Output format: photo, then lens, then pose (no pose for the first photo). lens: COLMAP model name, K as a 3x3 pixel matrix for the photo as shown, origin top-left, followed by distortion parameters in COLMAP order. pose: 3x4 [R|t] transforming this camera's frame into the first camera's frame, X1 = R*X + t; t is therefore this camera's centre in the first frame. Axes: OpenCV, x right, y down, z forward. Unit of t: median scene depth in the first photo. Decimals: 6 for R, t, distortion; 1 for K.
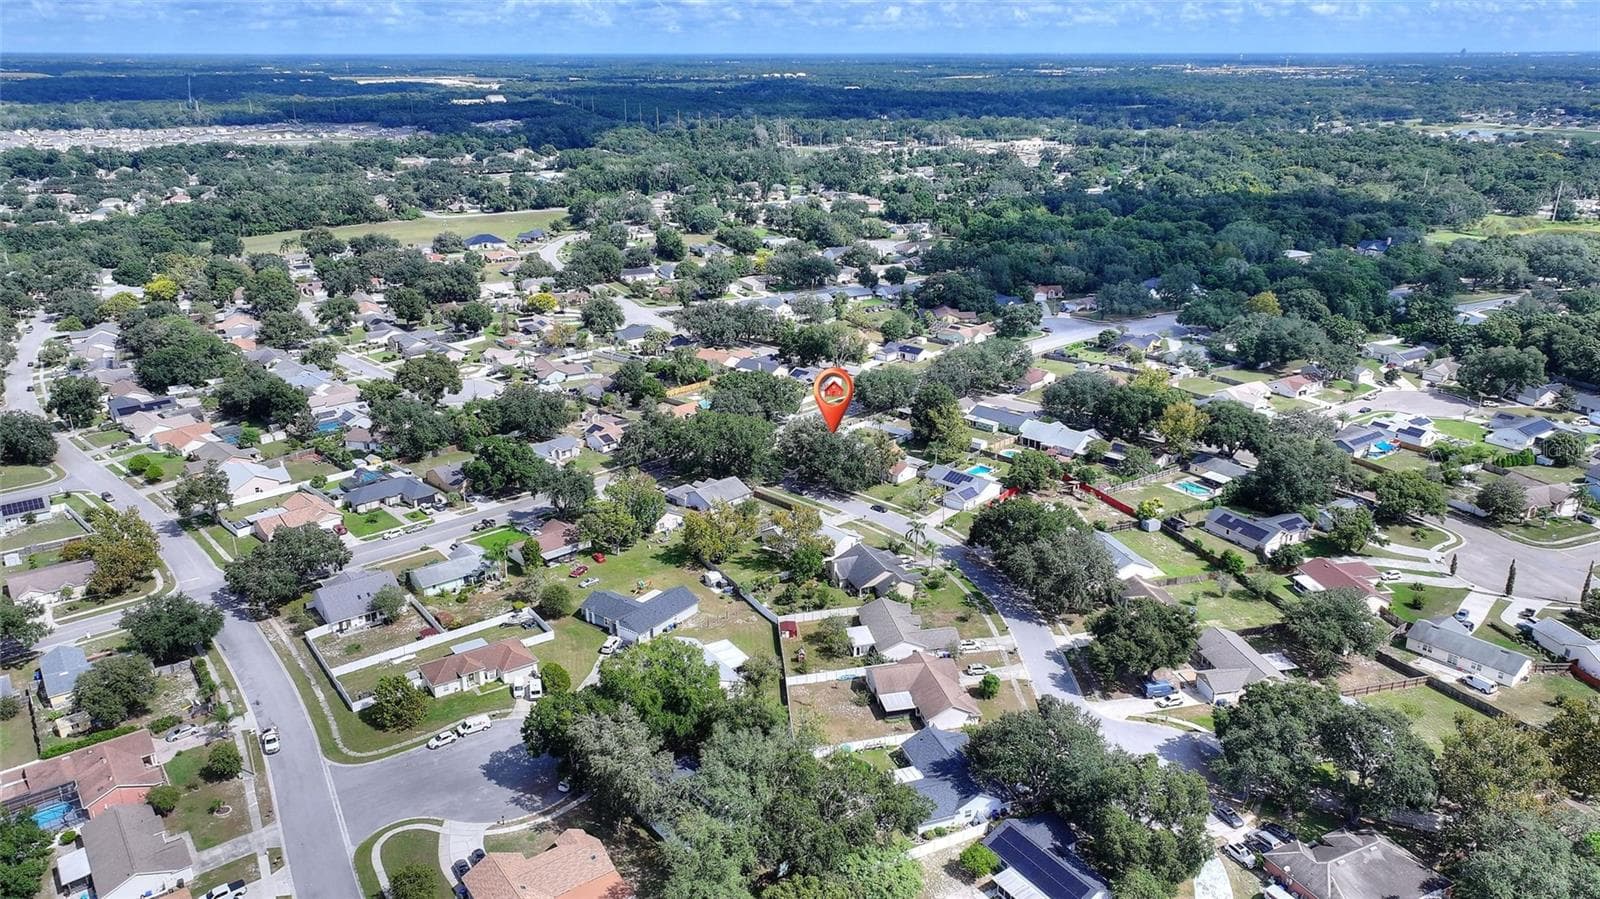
lens RADIAL K [[1121.3, 0, 801.5], [0, 1121.3, 540.0], [0, 0, 1]] dist [-0.006787, 0.001950]
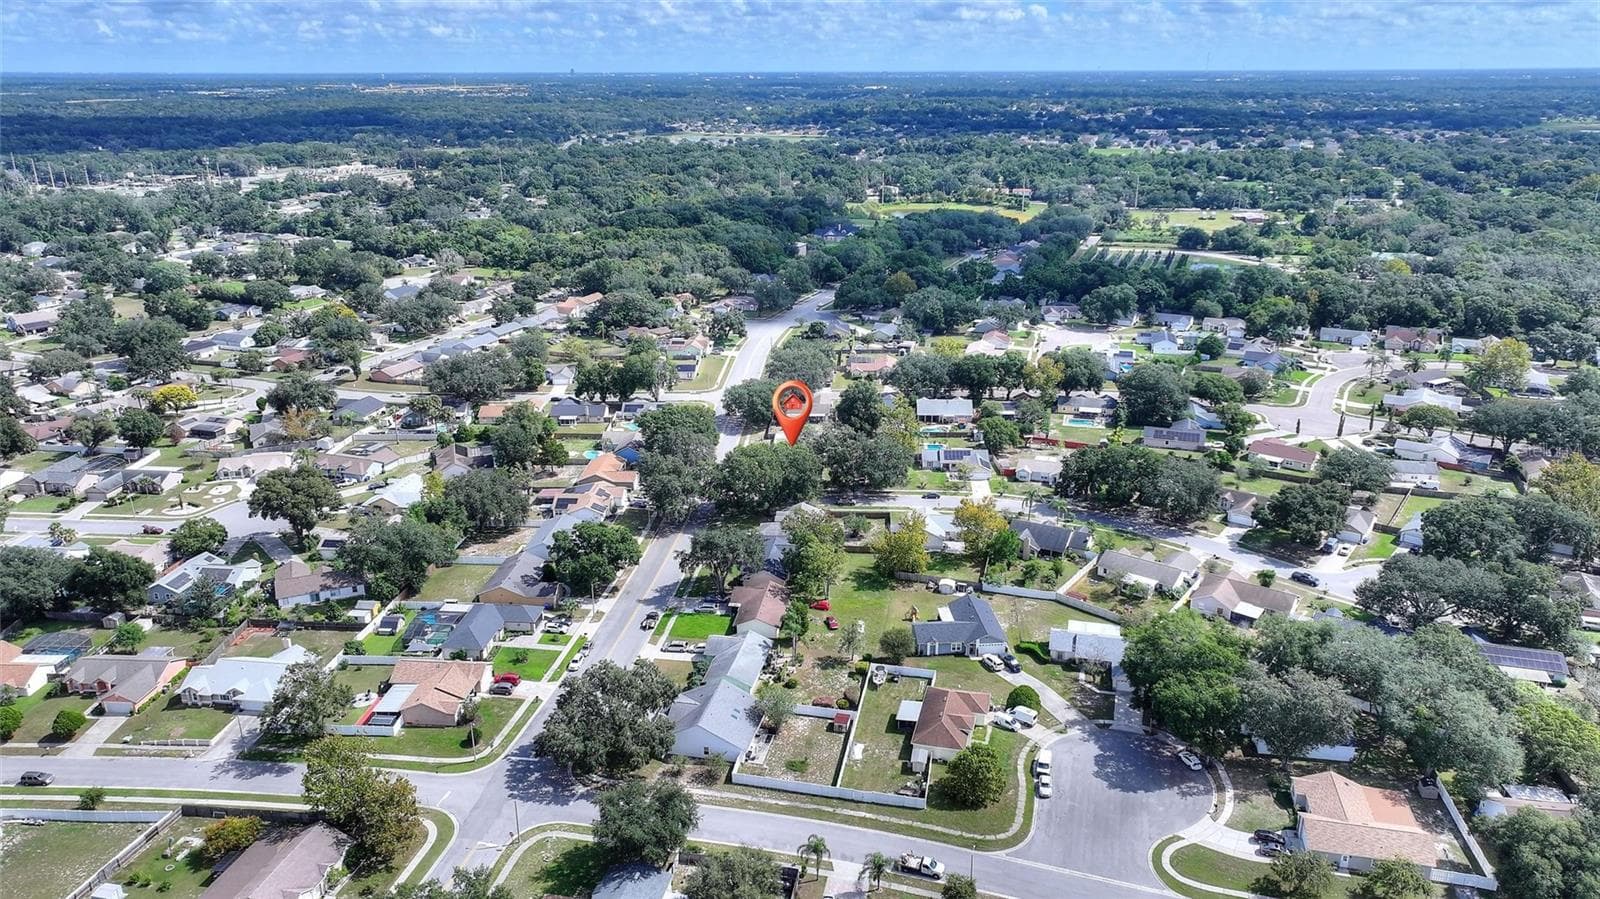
lens RADIAL K [[1121.3, 0, 801.5], [0, 1121.3, 540.0], [0, 0, 1]] dist [-0.006787, 0.001950]
pose [[0.738601, -0.260197, 0.621906, -0.660488], [0.269541, 0.959547, 0.081344, -0.102329], [-0.617913, 0.107548, 0.778856, 0.235373]]
